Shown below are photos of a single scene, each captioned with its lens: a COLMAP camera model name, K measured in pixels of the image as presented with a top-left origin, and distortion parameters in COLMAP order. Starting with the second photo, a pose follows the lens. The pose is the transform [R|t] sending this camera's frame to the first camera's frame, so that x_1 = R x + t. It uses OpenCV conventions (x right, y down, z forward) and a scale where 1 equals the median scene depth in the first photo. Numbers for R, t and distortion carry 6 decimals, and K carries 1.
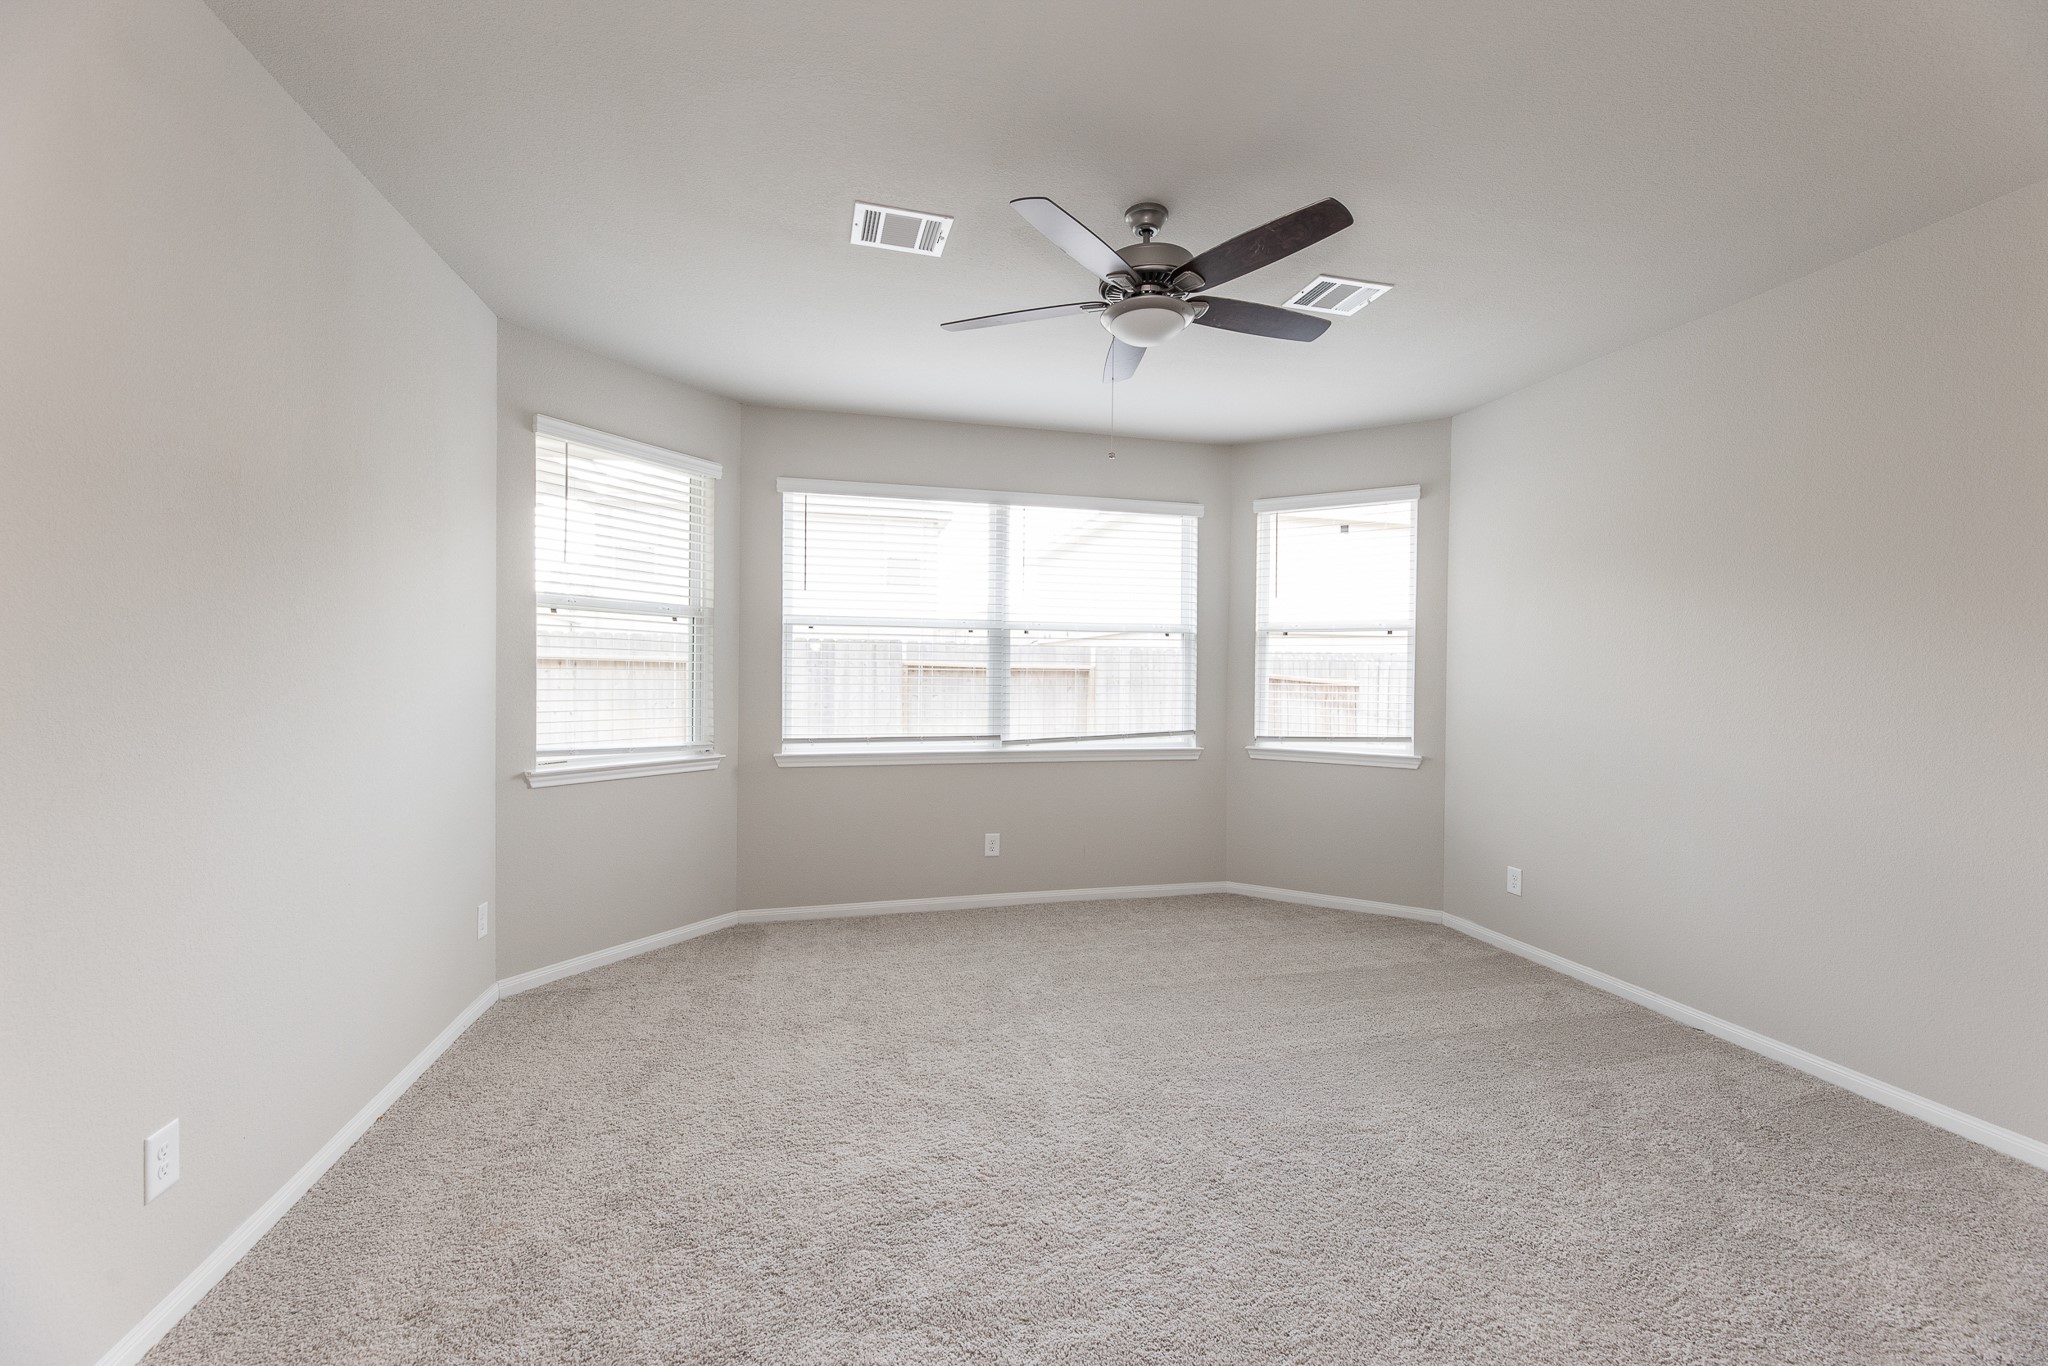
lens RADIAL K [[824.1, 0, 1037.7], [0, 824.1, 683.3], [0, 0, 1]] dist [-0.002749, 0.000207]
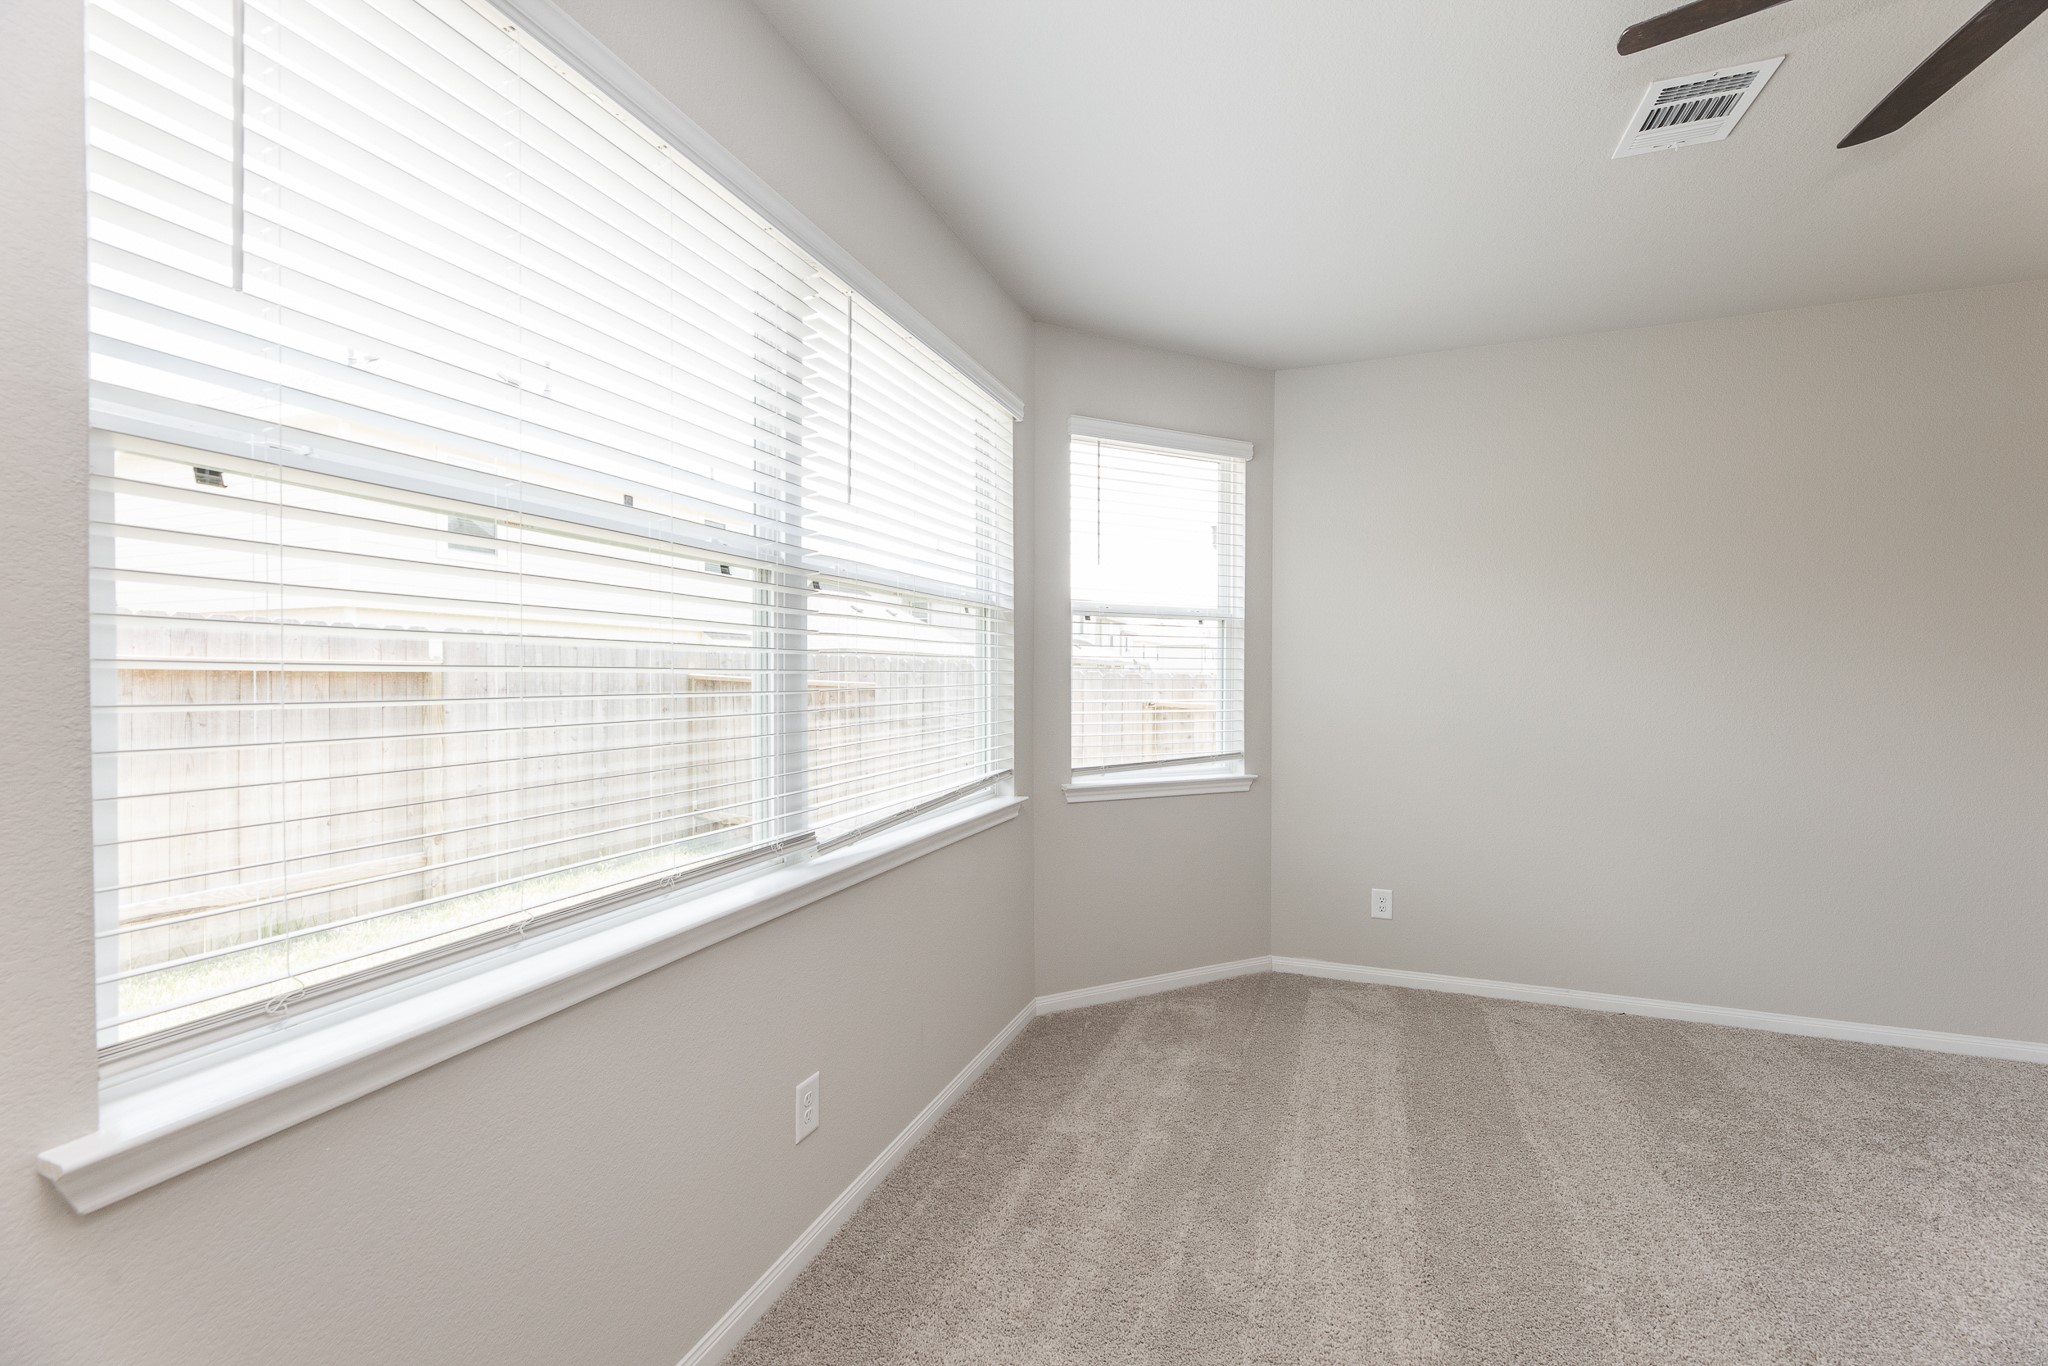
lens RADIAL K [[824.1, 0, 1037.7], [0, 824.1, 683.3], [0, 0, 1]] dist [-0.002749, 0.000207]
pose [[0.575860, -0.016333, 0.817385, -0.325593], [0.016329, 0.999831, 0.008475, -0.013170], [-0.817385, 0.008467, 0.576029, 0.695313]]
